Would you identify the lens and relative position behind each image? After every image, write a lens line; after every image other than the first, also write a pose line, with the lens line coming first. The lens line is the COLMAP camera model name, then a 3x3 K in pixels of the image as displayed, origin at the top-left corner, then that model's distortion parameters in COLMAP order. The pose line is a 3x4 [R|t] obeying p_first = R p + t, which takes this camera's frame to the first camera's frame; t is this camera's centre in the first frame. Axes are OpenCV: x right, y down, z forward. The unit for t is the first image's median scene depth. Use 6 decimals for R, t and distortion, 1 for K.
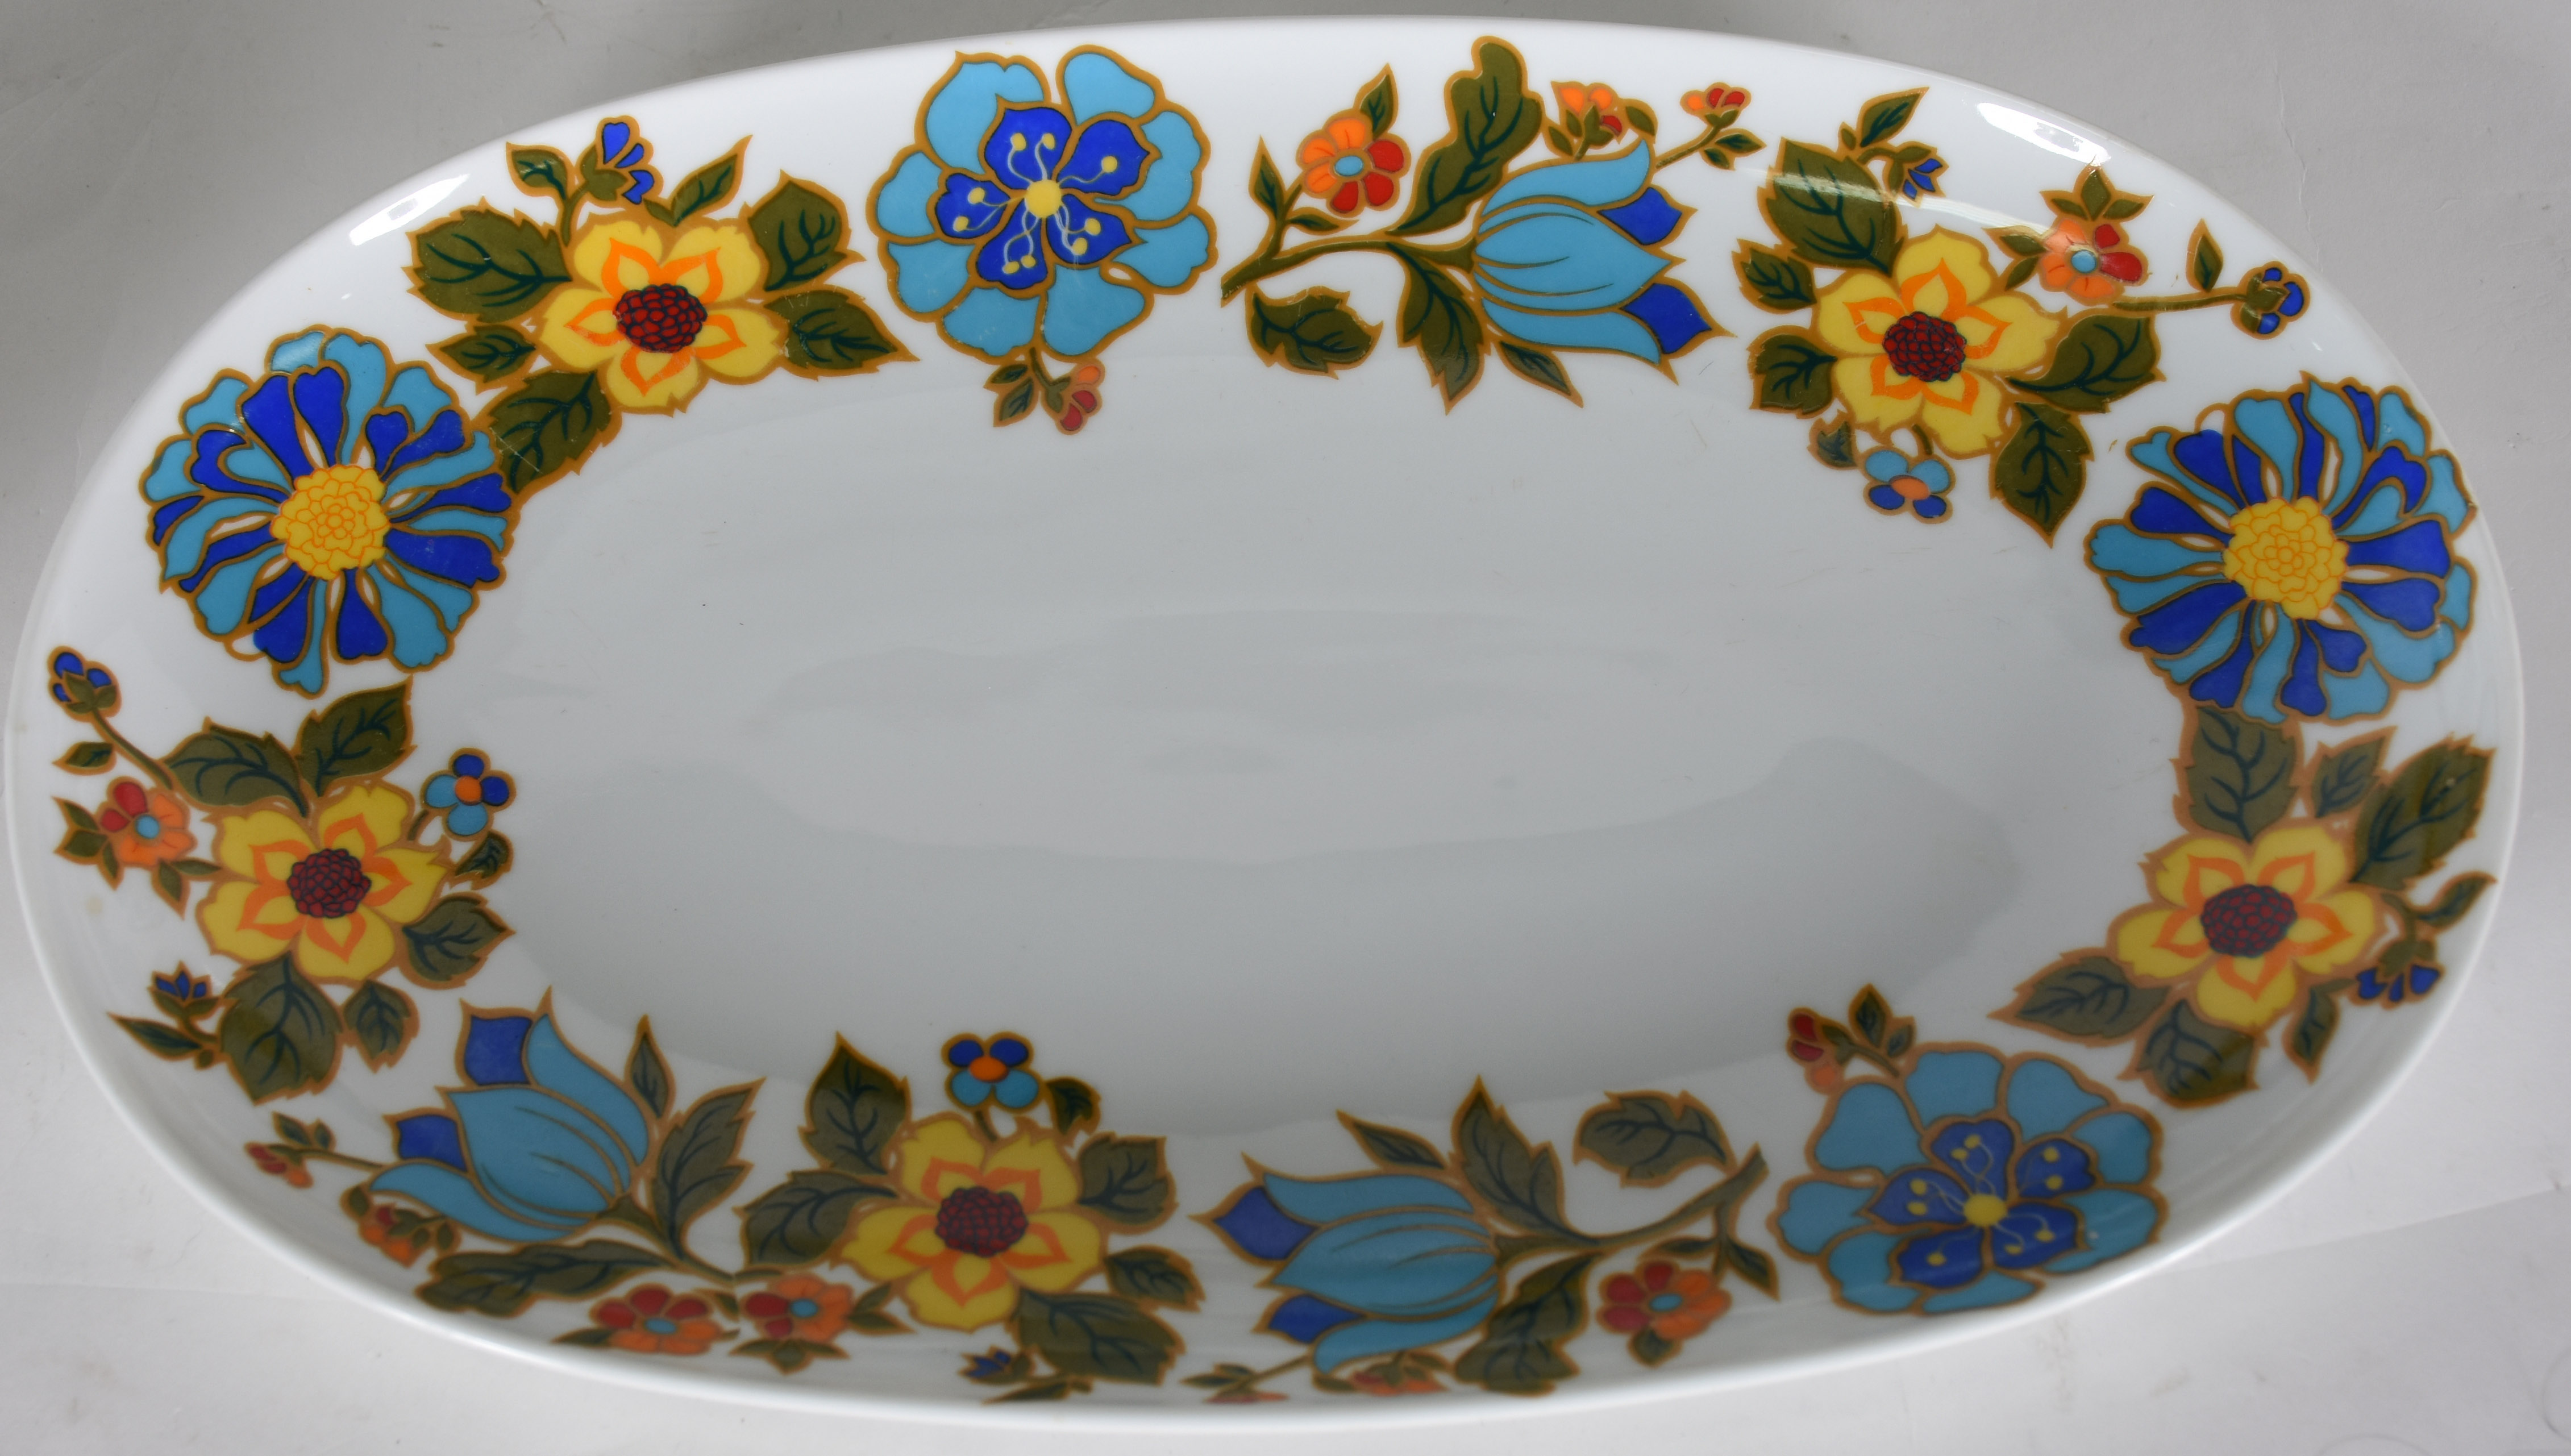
lens RADIAL K [[3361.2, 0, 1201.3], [0, 3361.2, 729.4], [0, 0, 1]] dist [-0.027137, -0.075363]
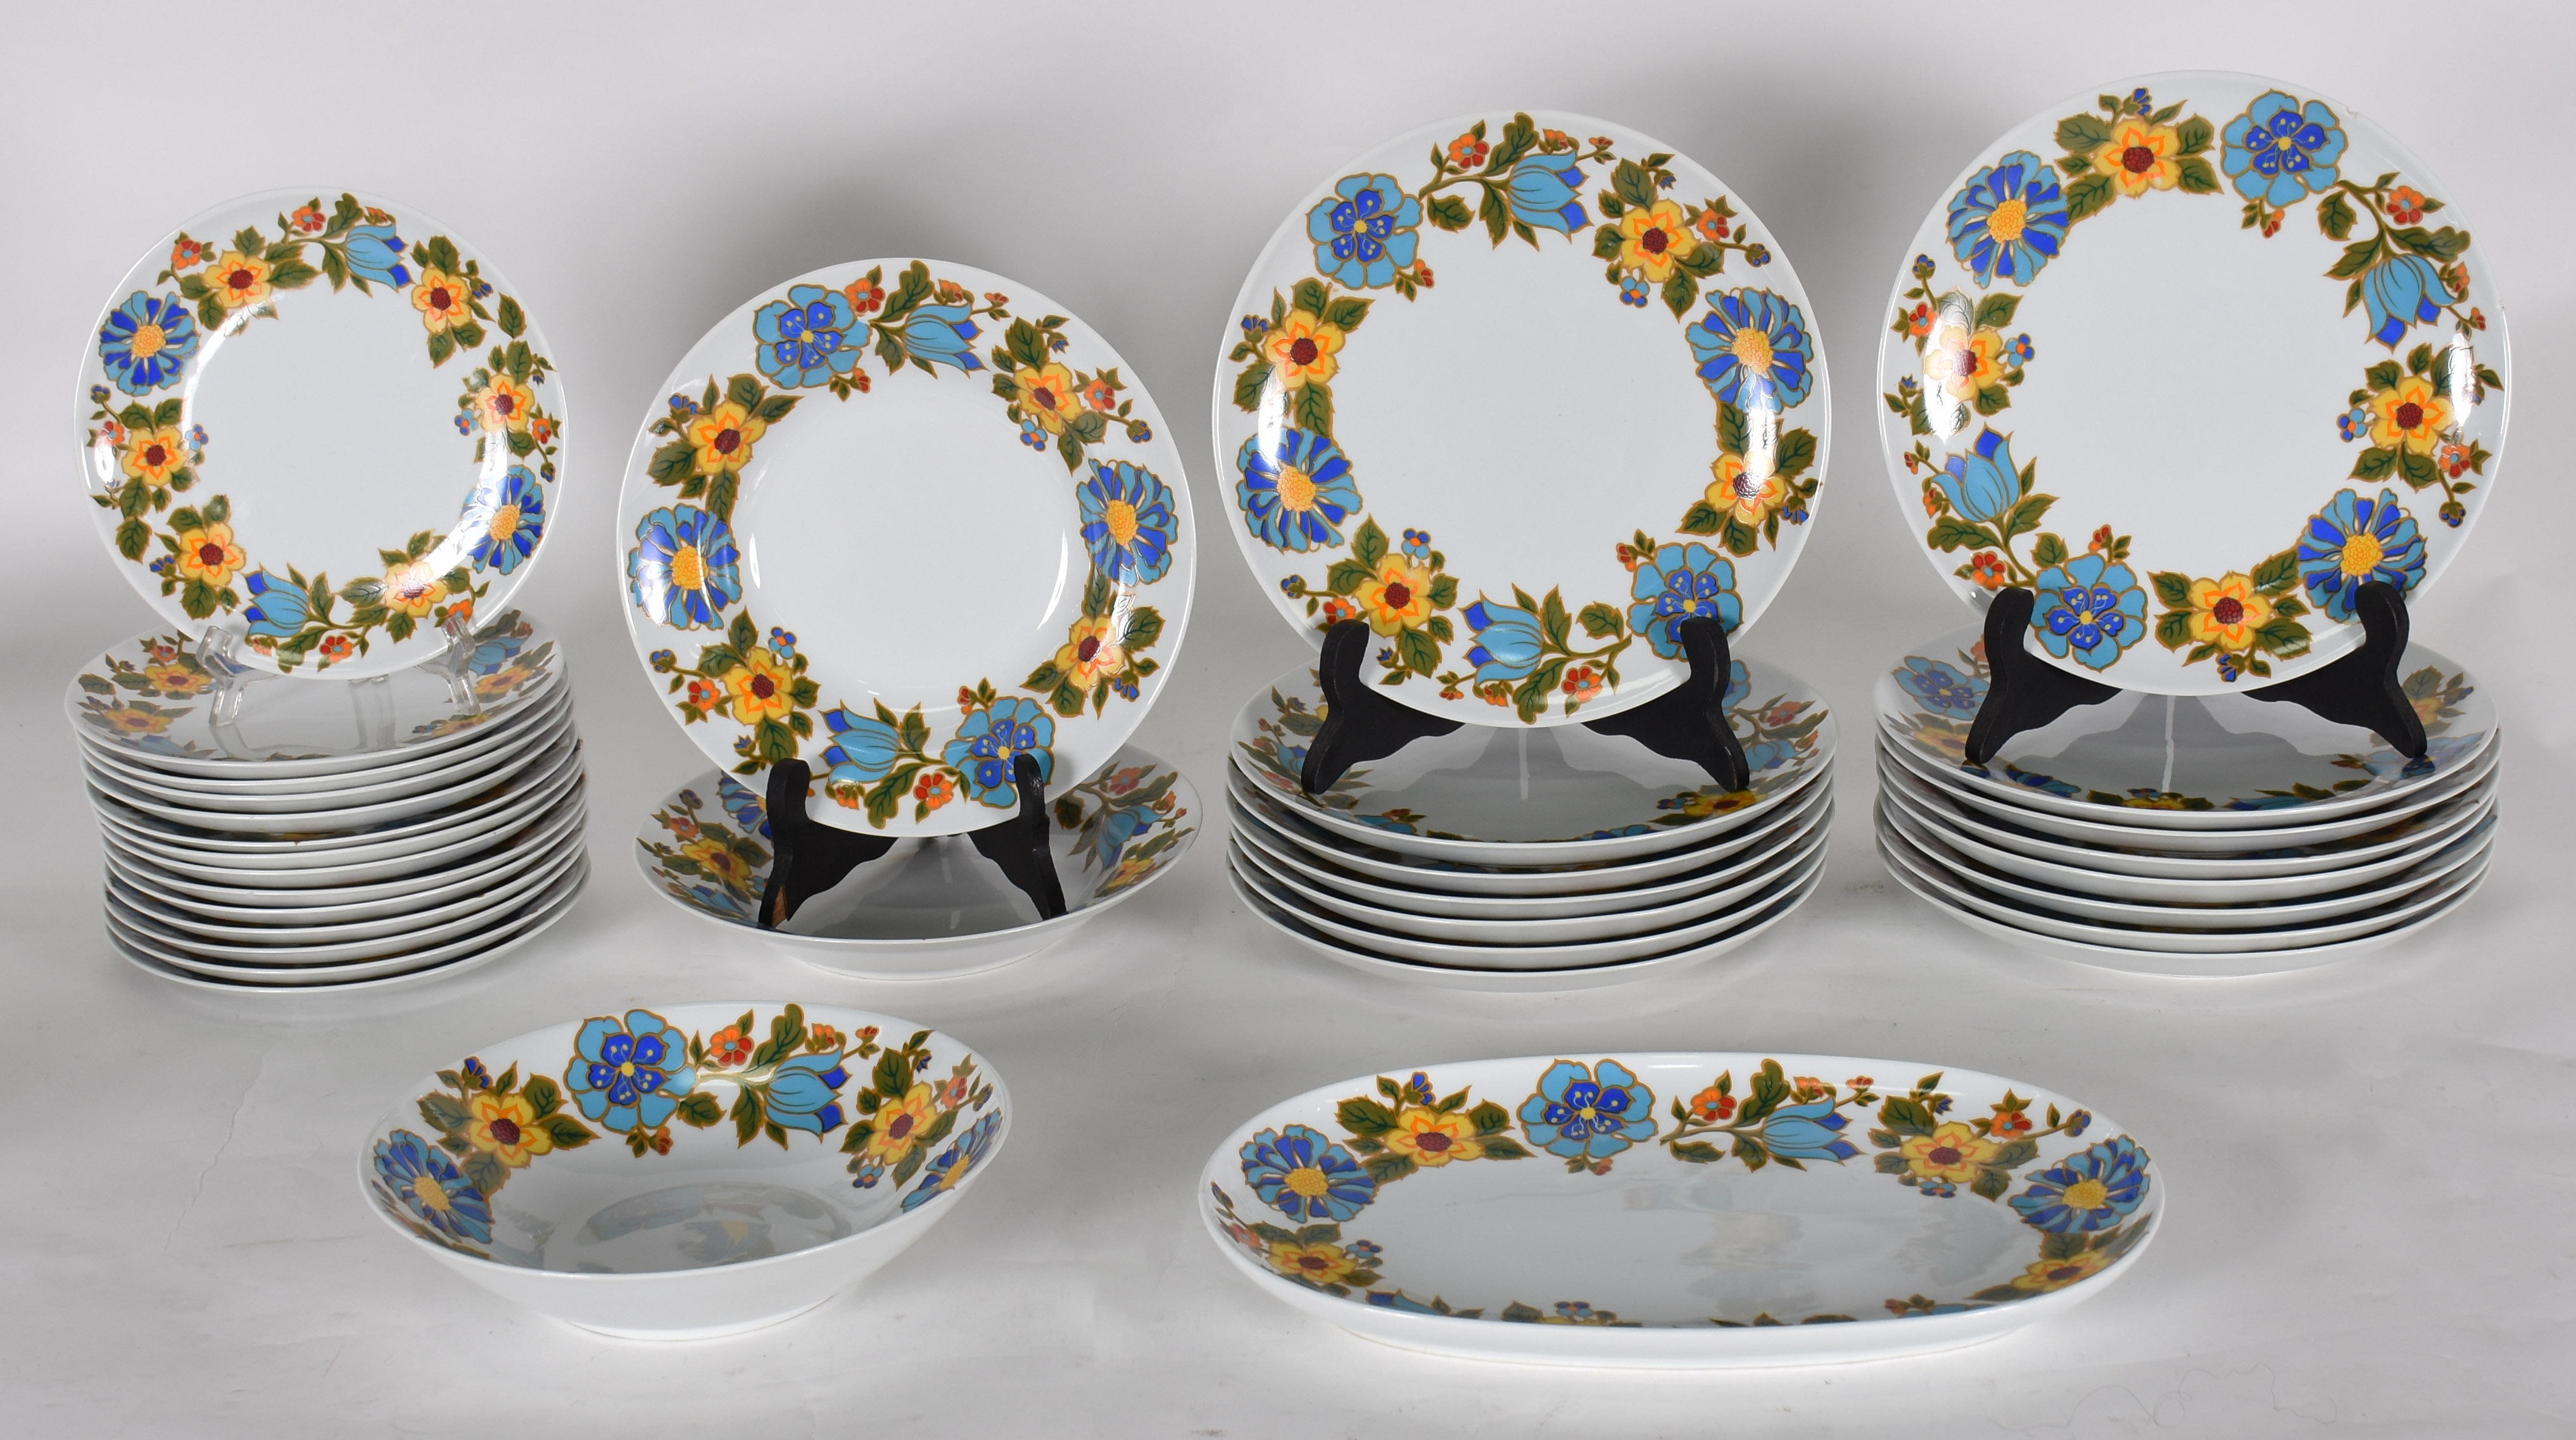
lens RADIAL K [[4107.1, 0, 1288.0], [0, 4107.1, 720.0], [0, 0, 1]] dist [-0.002558, 0.031191]
pose [[0.997256, 0.017734, -0.071879, -0.055696], [-0.060499, 0.754817, -0.653140, 1.634204], [0.042673, 0.655696, 0.753818, -1.500311]]
